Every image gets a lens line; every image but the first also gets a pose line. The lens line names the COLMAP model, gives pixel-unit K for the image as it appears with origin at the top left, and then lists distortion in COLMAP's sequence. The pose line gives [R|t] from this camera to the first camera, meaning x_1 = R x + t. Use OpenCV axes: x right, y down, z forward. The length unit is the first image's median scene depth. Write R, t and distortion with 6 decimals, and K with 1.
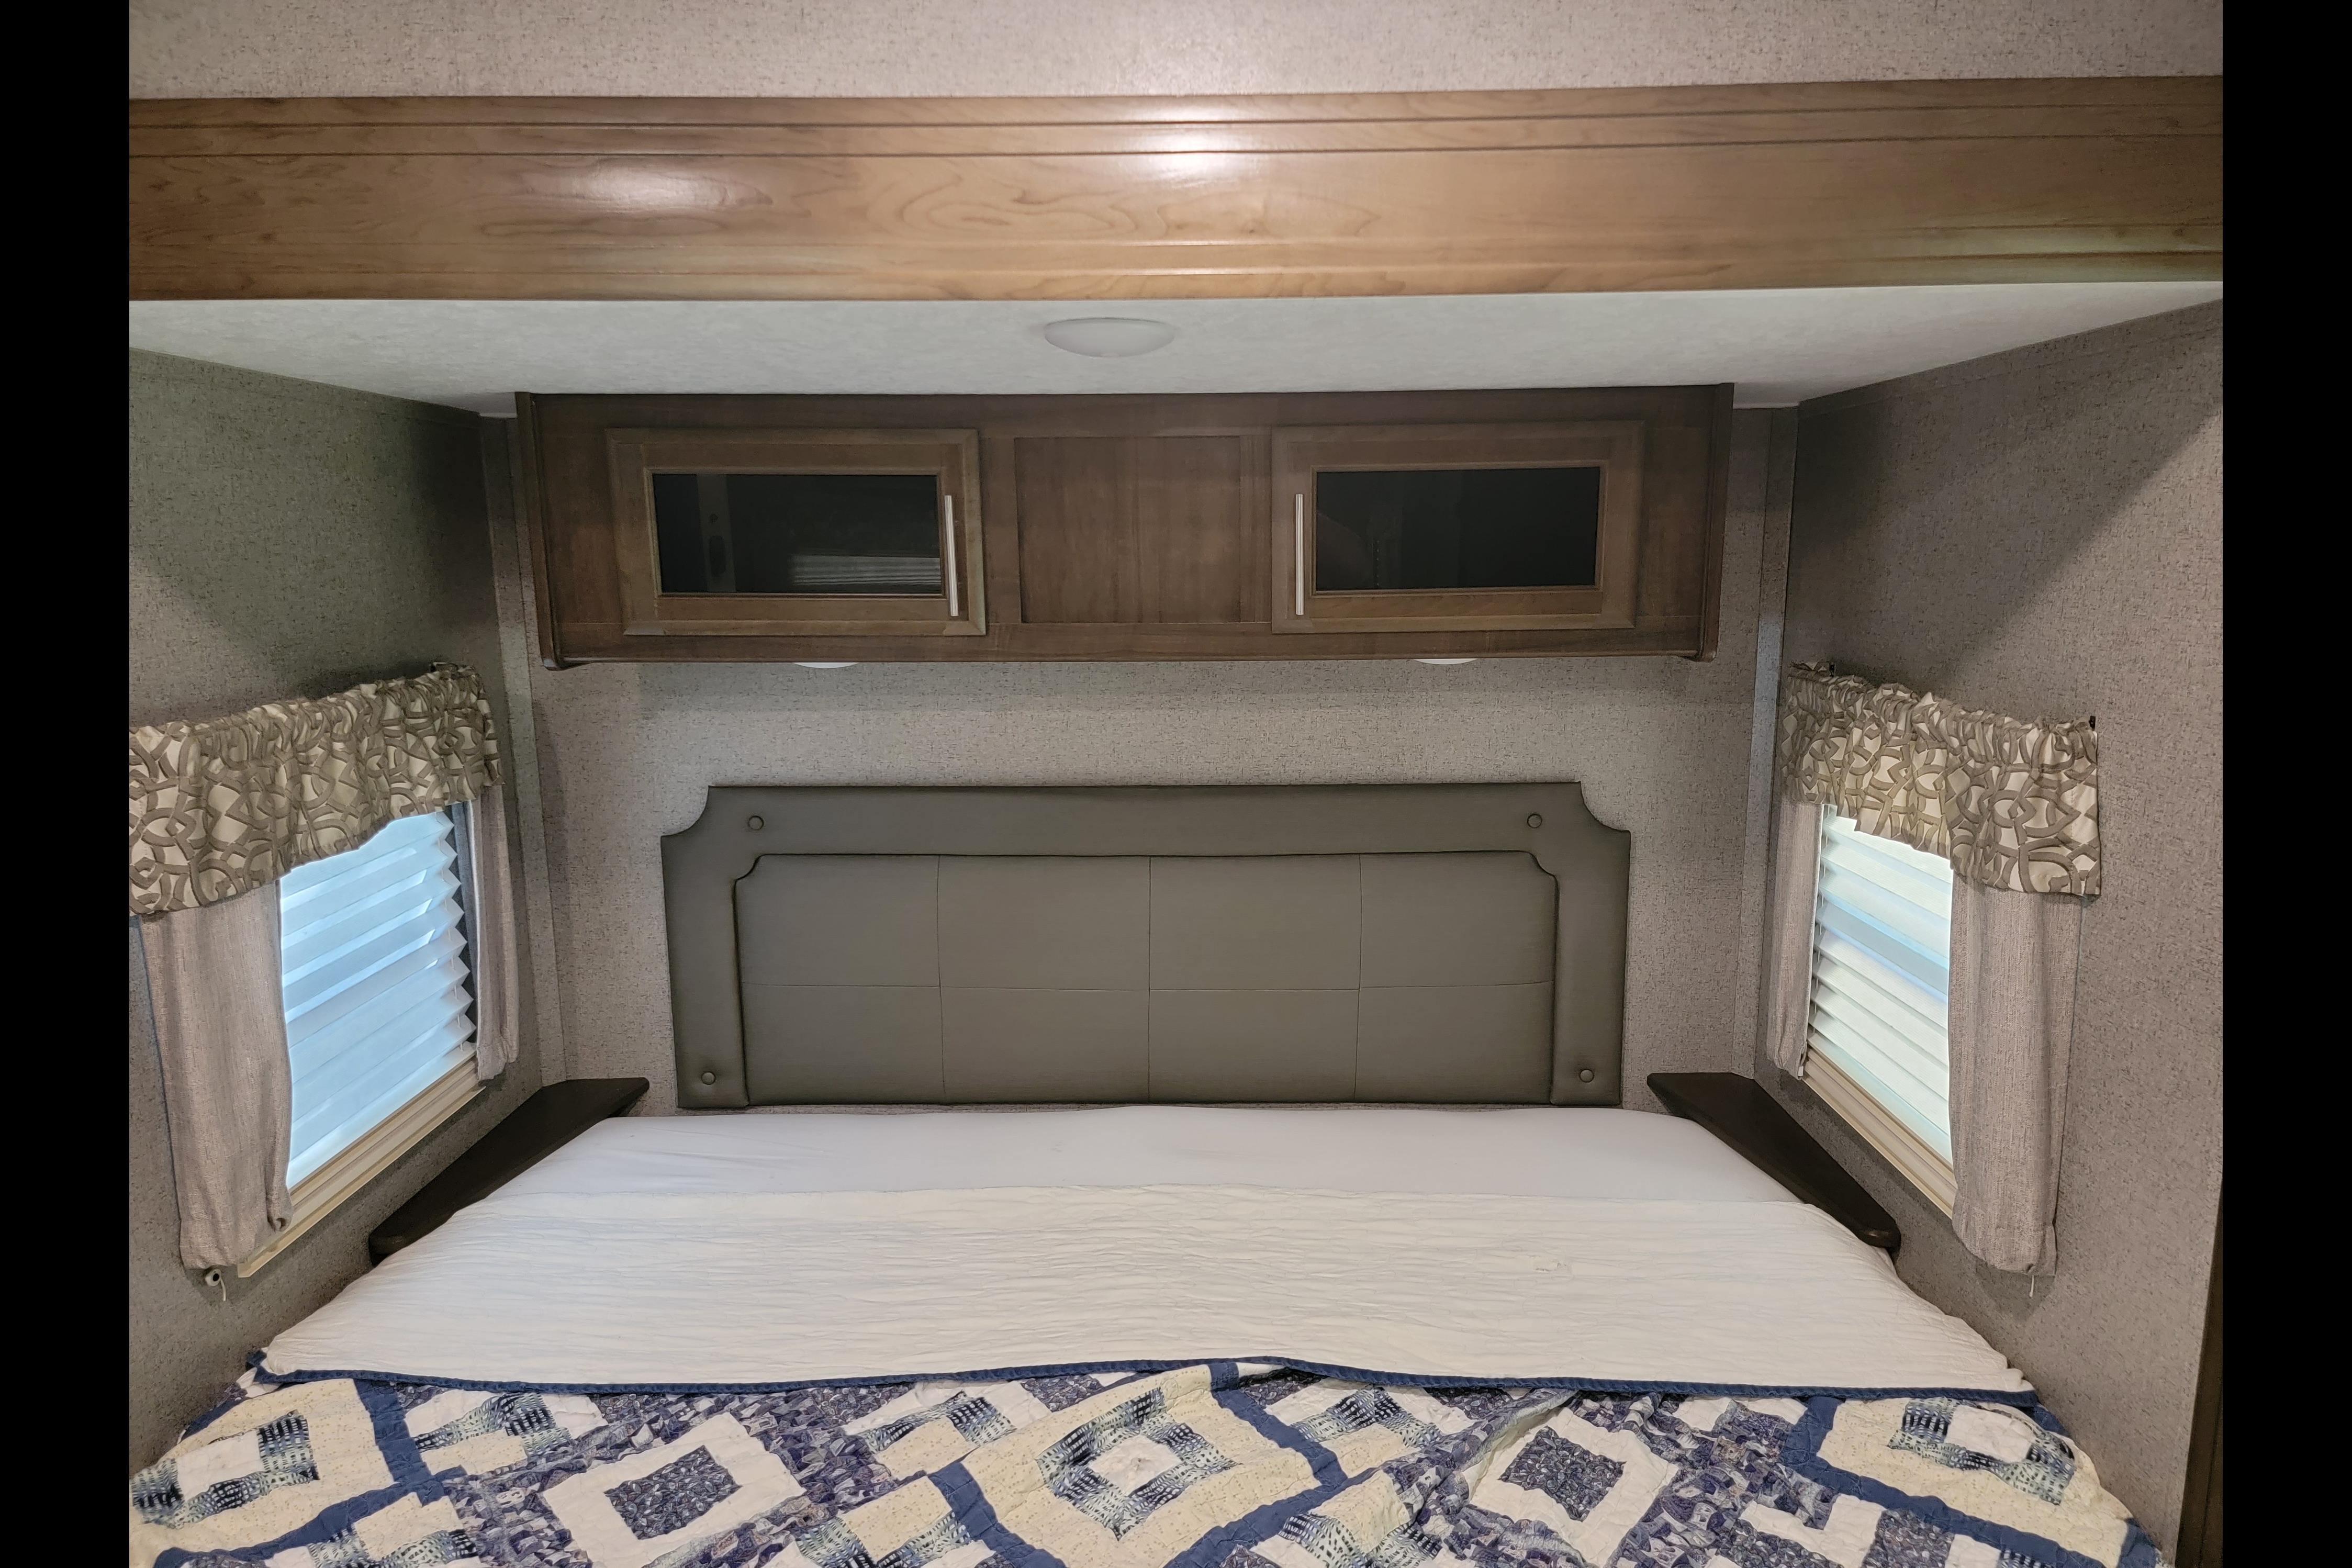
lens RADIAL K [[1440.1, 0, 1179.0], [0, 1440.1, 762.8], [0, 0, 1]] dist [0.044646, -0.019259]
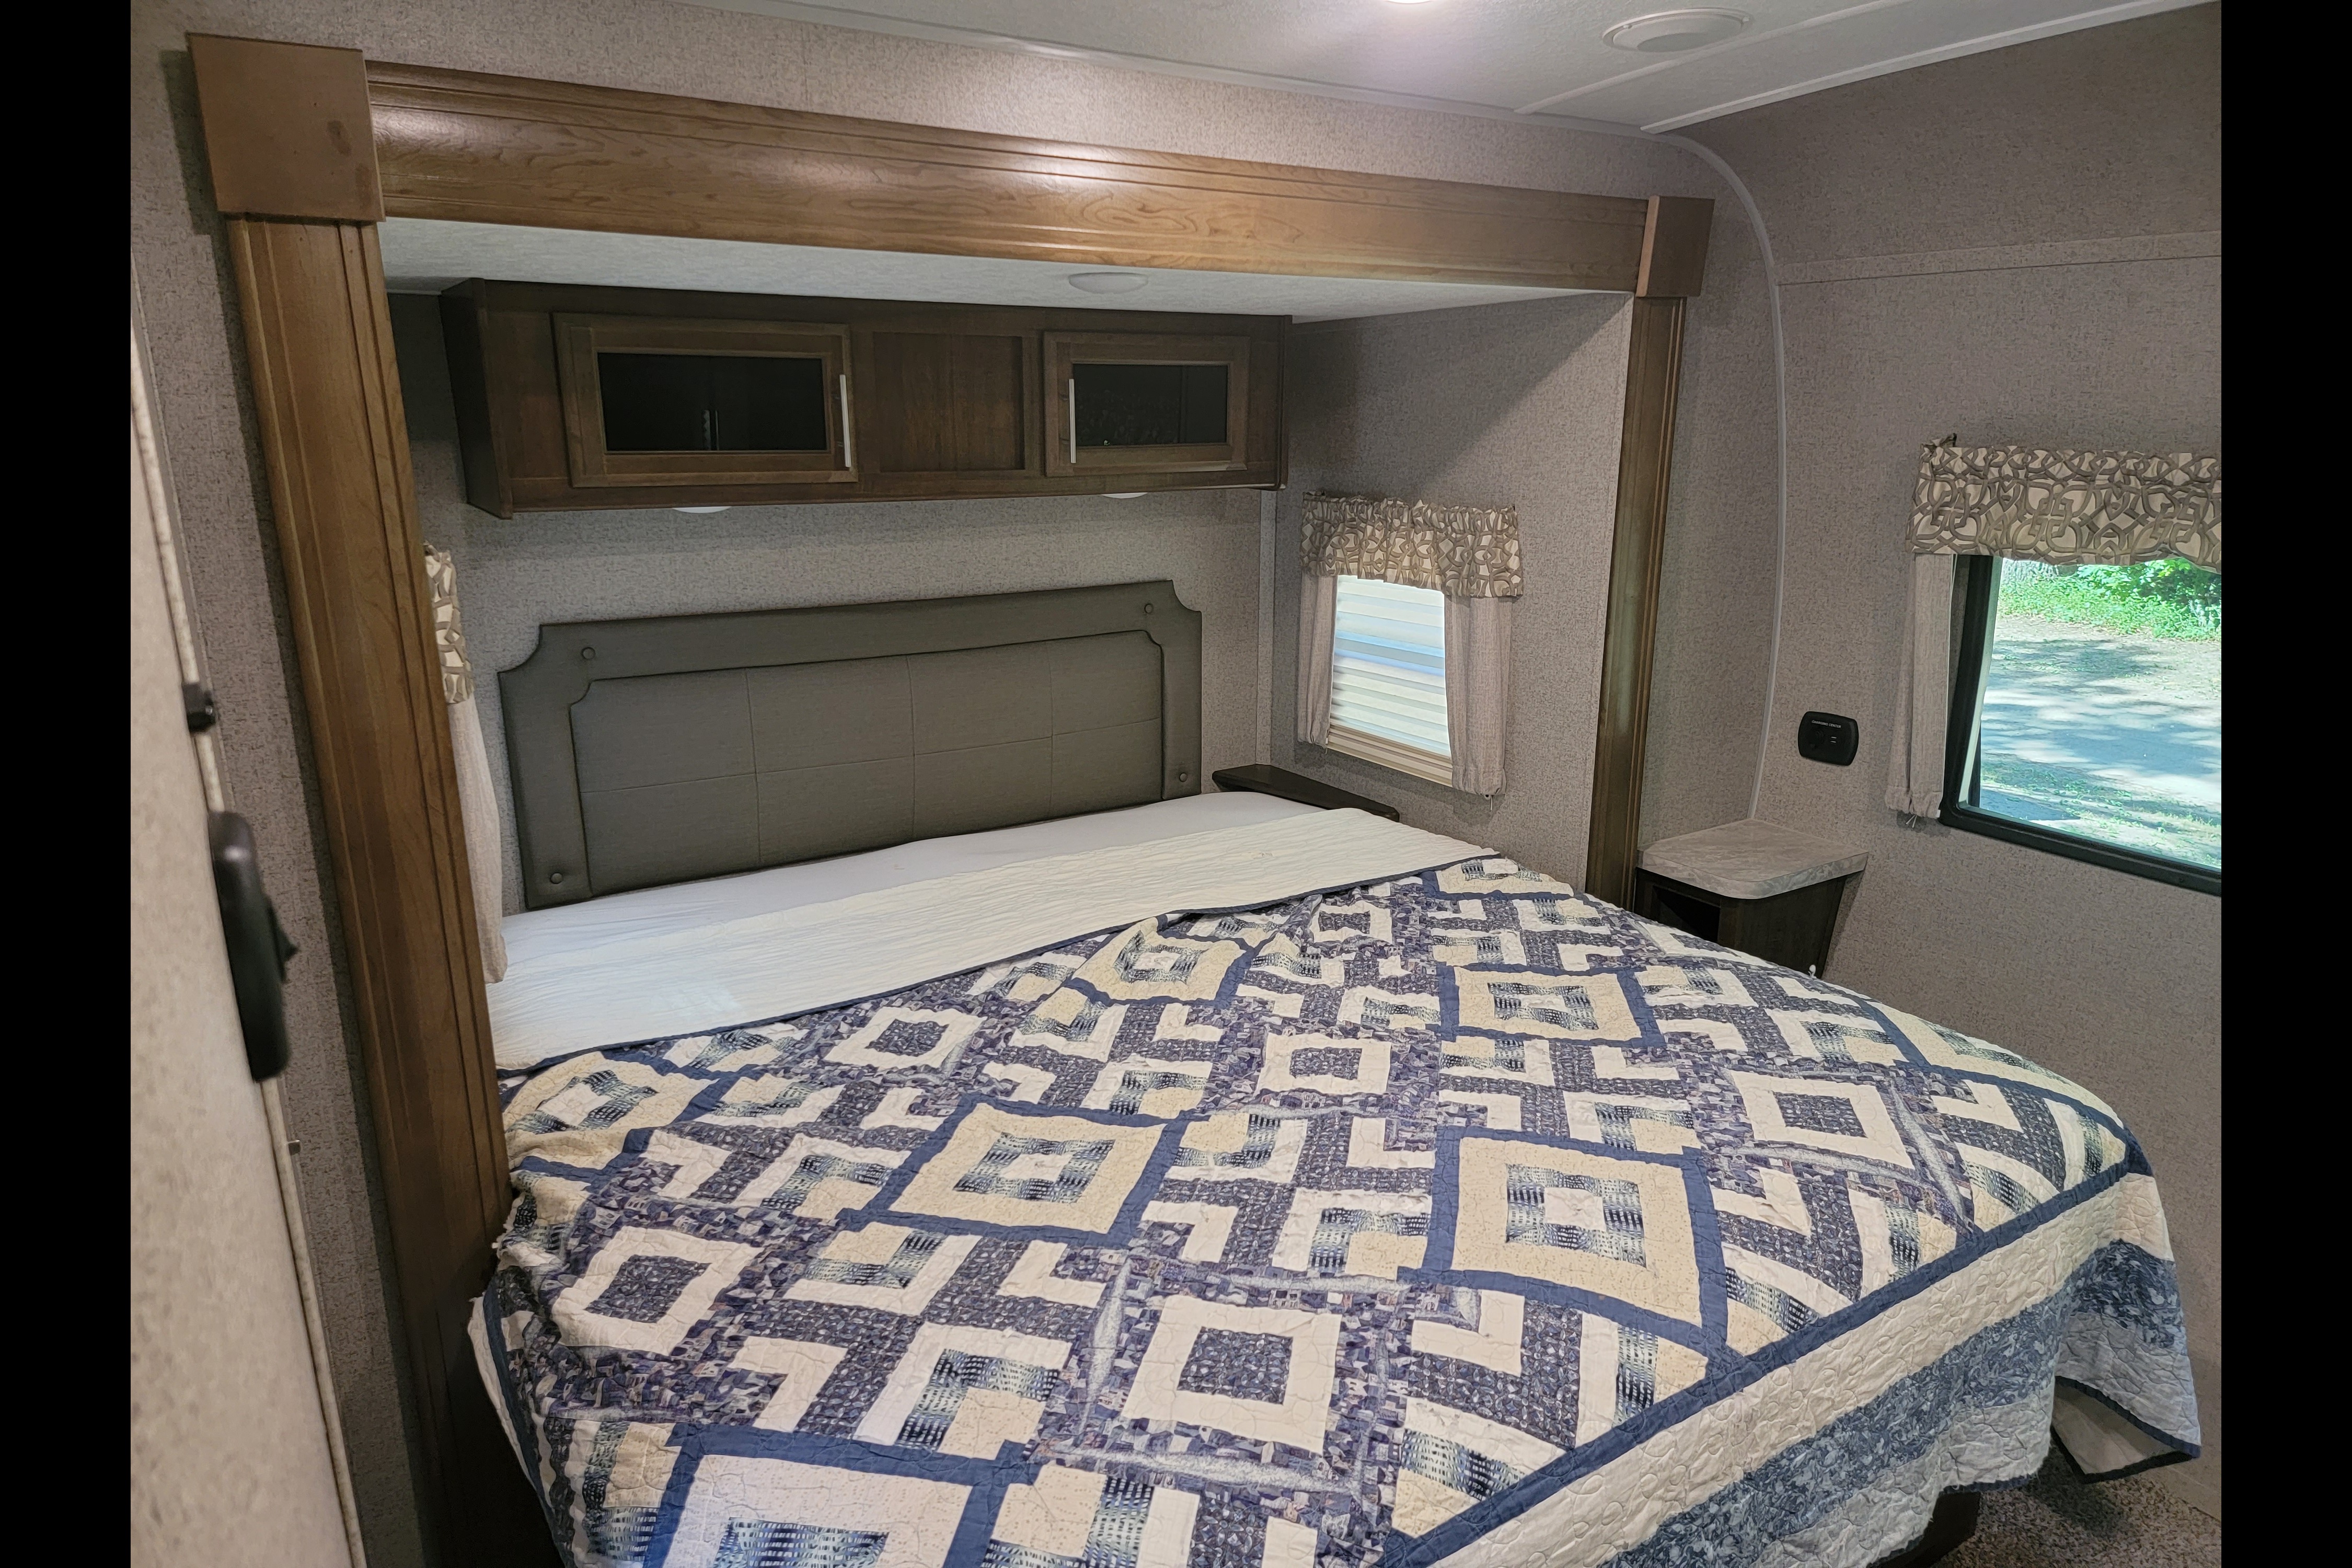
lens RADIAL K [[1440.1, 0, 1191.6], [0, 1440.1, 772.5], [0, 0, 1]] dist [0.044646, -0.019259]
pose [[0.827318, -0.130795, 0.546295, -0.759546], [0.083037, 0.990306, 0.111348, 0.065053], [-0.555563, -0.046757, 0.830159, -0.356292]]
